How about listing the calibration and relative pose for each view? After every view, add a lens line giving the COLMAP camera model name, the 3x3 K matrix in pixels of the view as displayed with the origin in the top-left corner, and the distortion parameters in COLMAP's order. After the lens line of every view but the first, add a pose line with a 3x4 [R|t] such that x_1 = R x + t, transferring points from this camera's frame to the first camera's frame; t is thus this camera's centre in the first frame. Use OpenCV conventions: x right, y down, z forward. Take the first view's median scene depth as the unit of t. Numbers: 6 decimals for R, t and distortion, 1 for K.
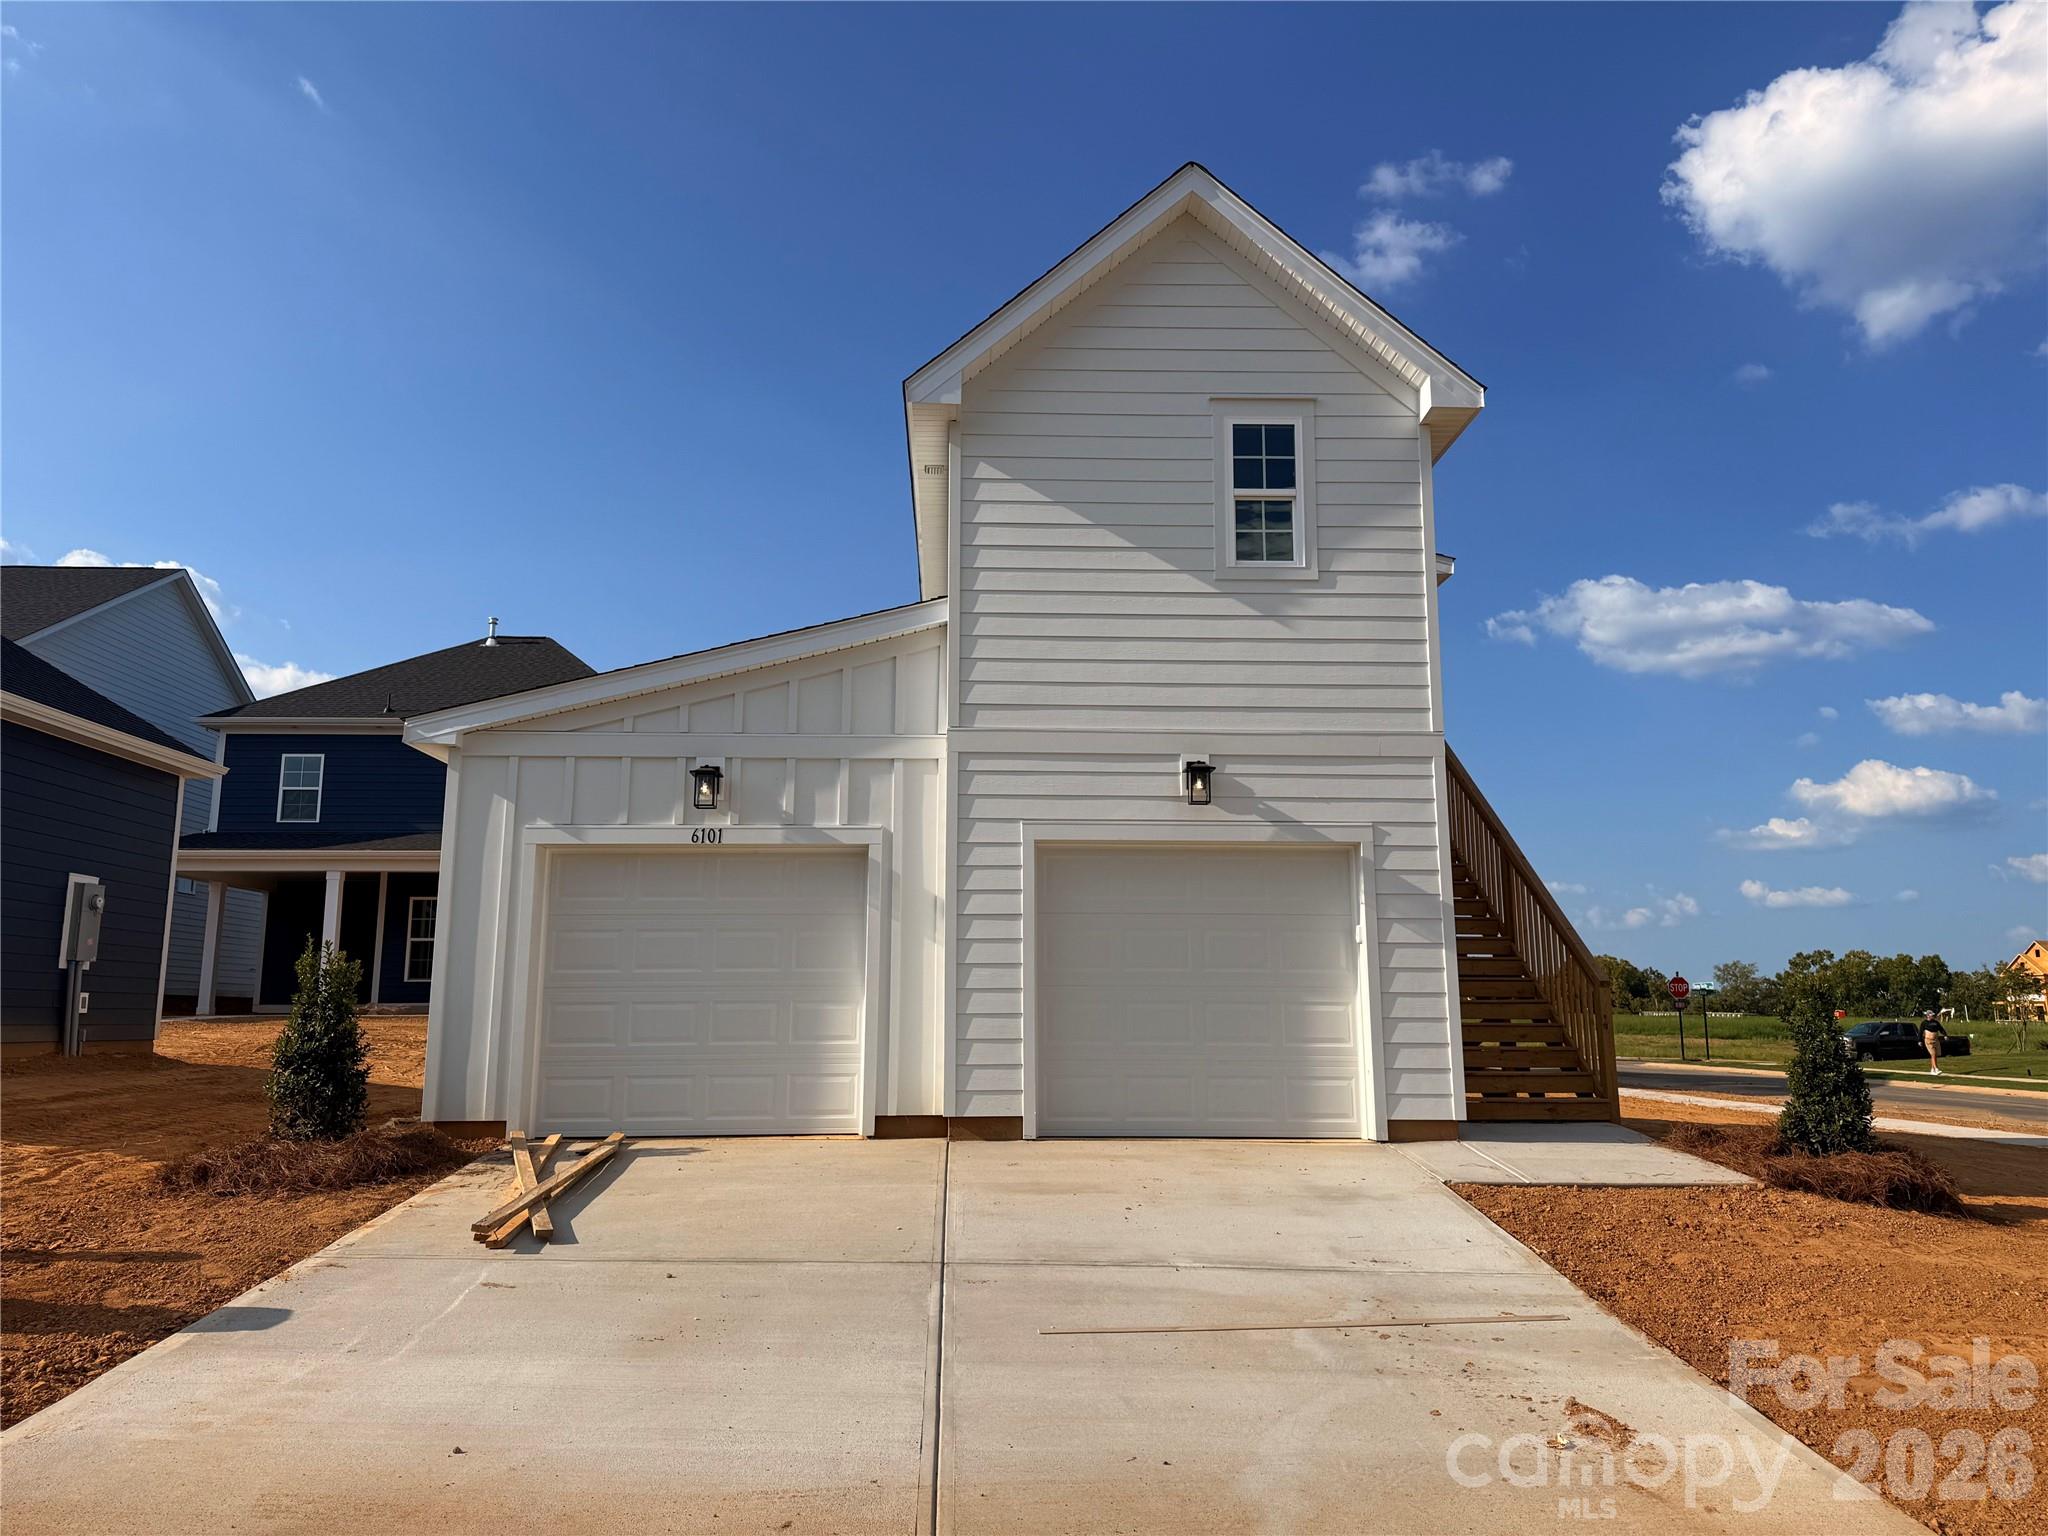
lens RADIAL K [[1430.7, 0, 1024.0], [0, 1430.7, 768.0], [0, 0, 1]] dist [0.127154, -0.189936]
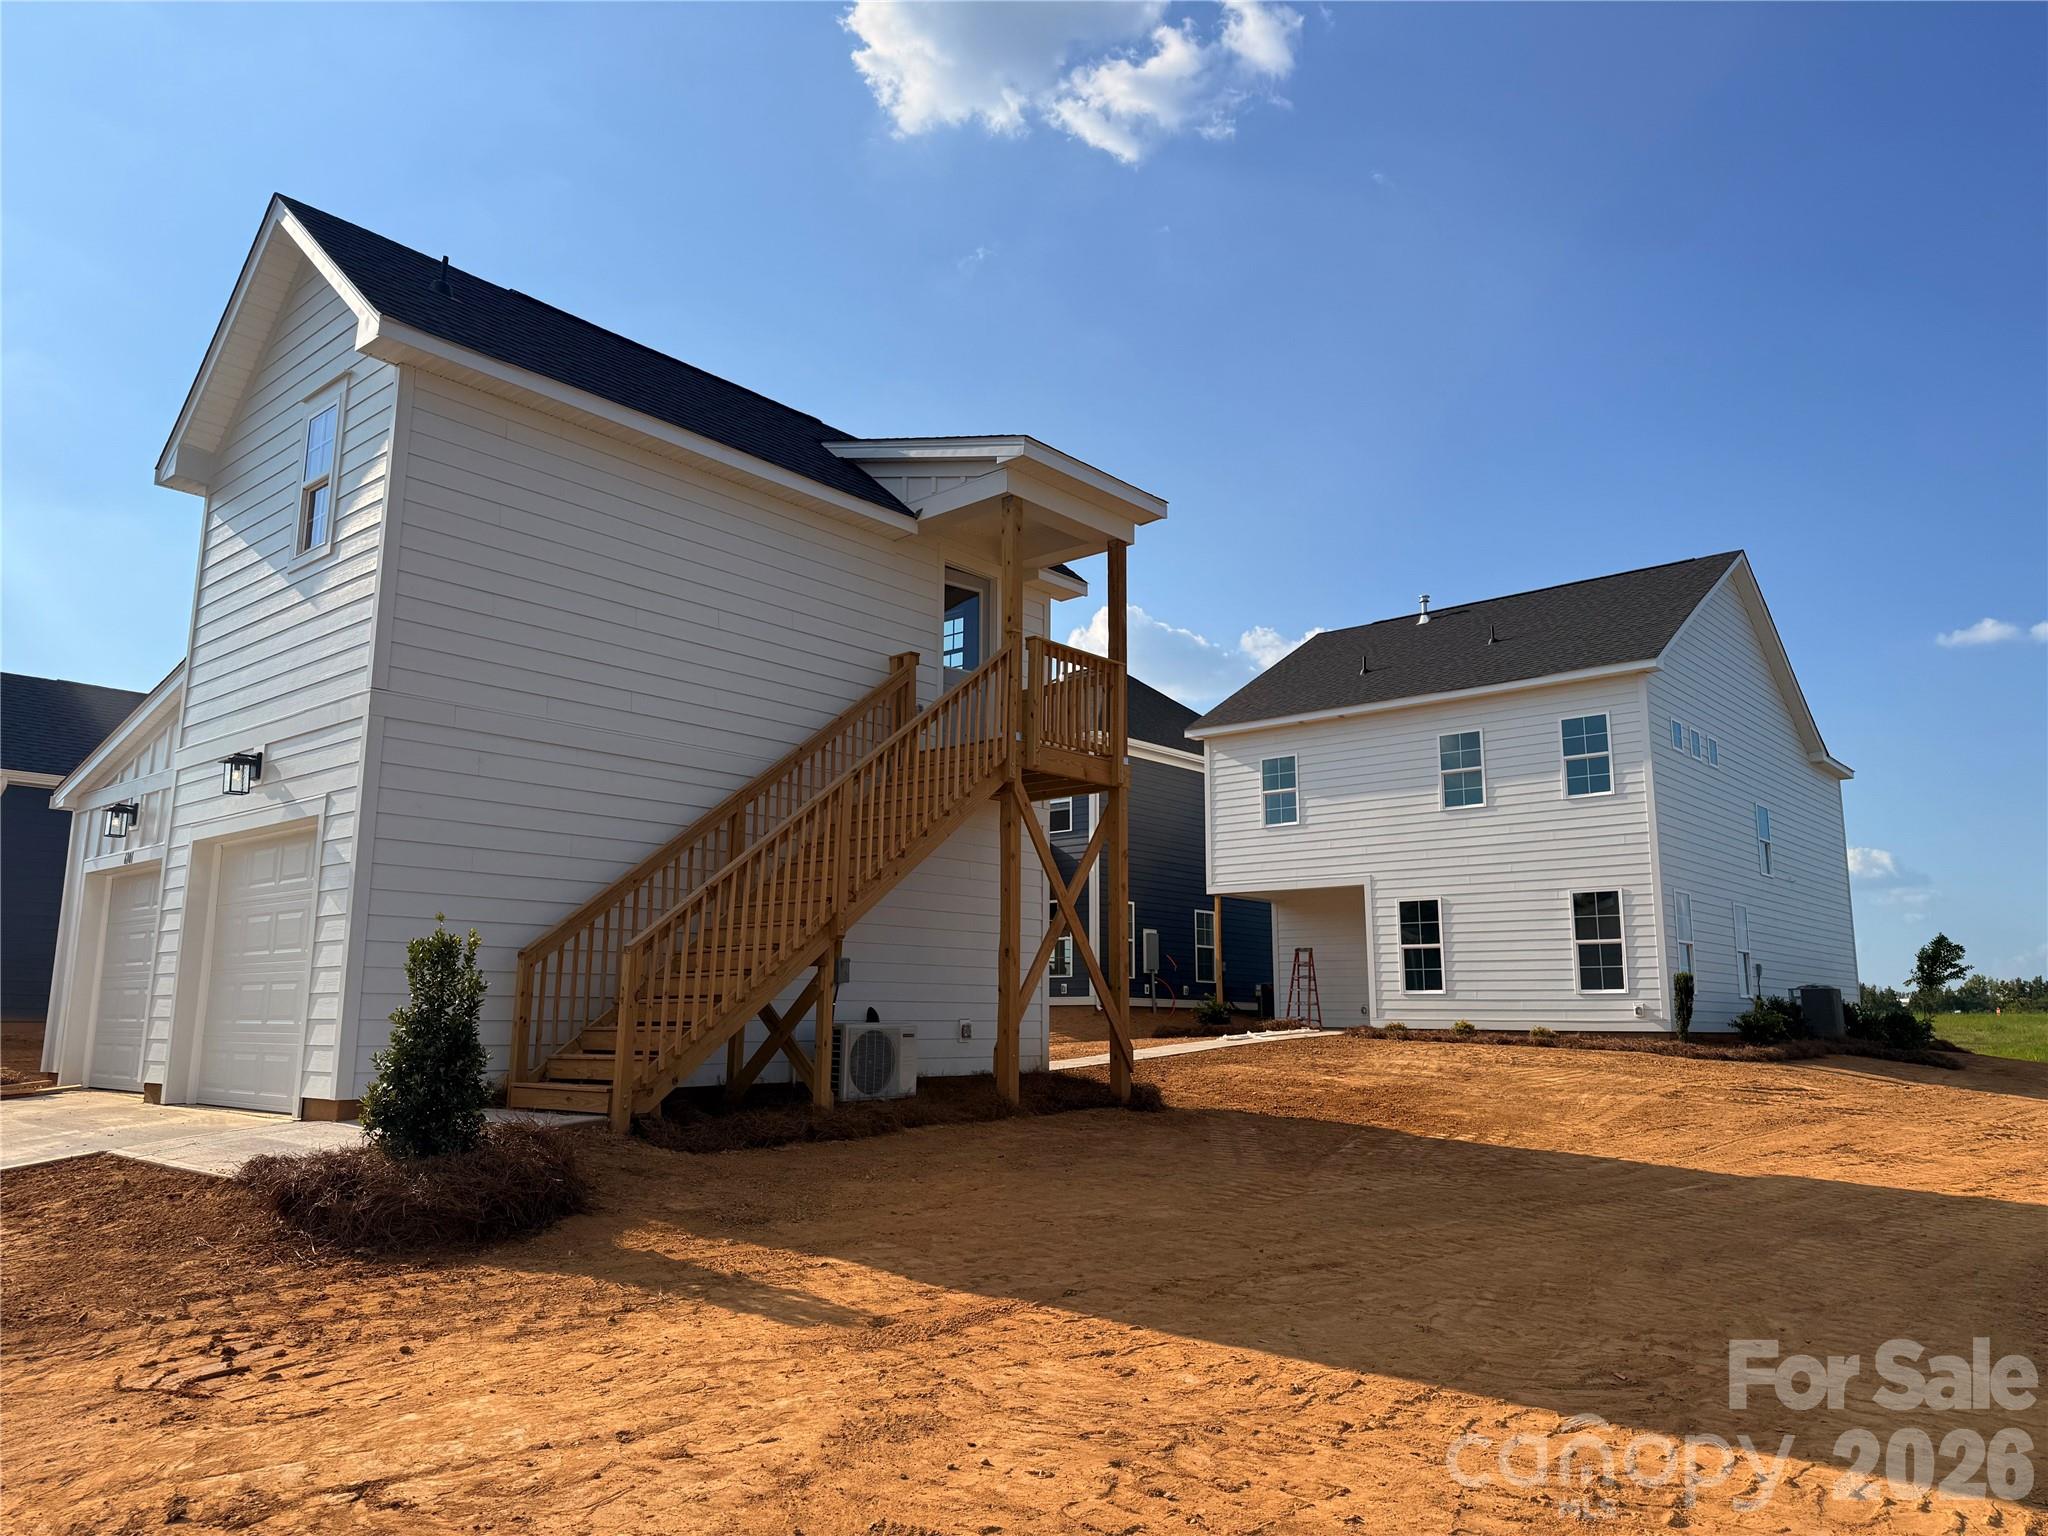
lens RADIAL K [[1430.7, 0, 1024.0], [0, 1430.7, 768.0], [0, 0, 1]] dist [0.127154, -0.189936]
pose [[0.722703, -0.116798, -0.681218, 1.240476], [0.119650, 0.991879, -0.043126, 0.118047], [0.680723, -0.050341, 0.730809, 0.597246]]
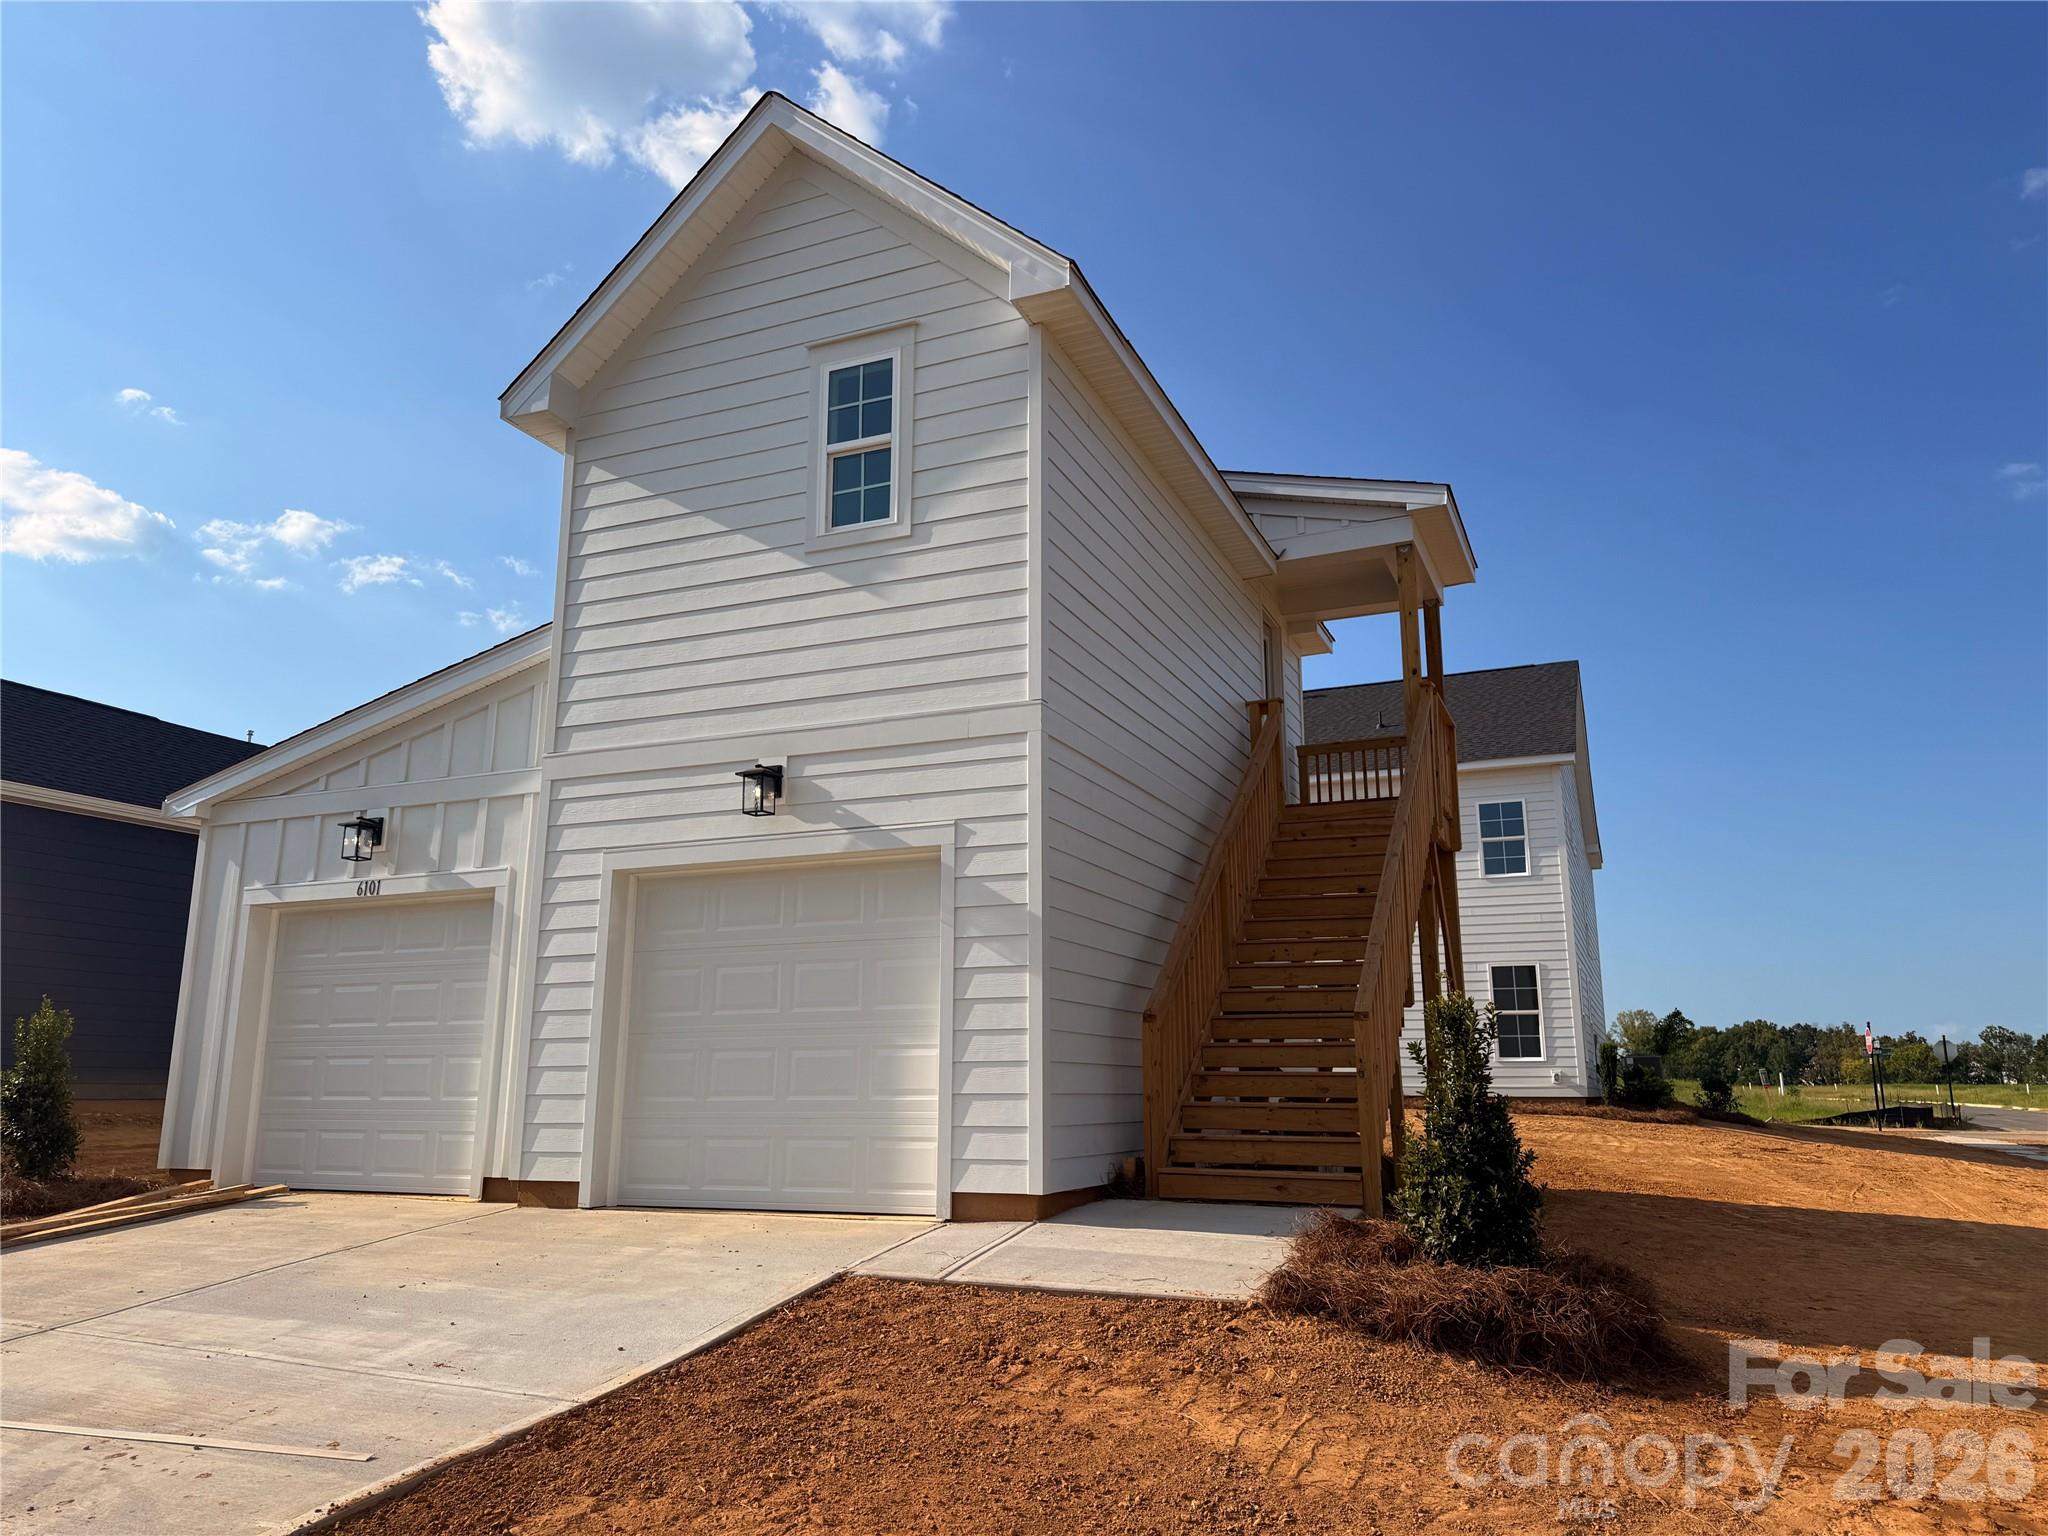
lens RADIAL K [[1430.7, 0, 1024.0], [0, 1430.7, 768.0], [0, 0, 1]] dist [0.127154, -0.189936]
pose [[0.901847, -0.094965, -0.421489, 0.613270], [0.079026, 0.995345, -0.055171, 0.055718], [0.424766, 0.016447, 0.905154, 0.284129]]
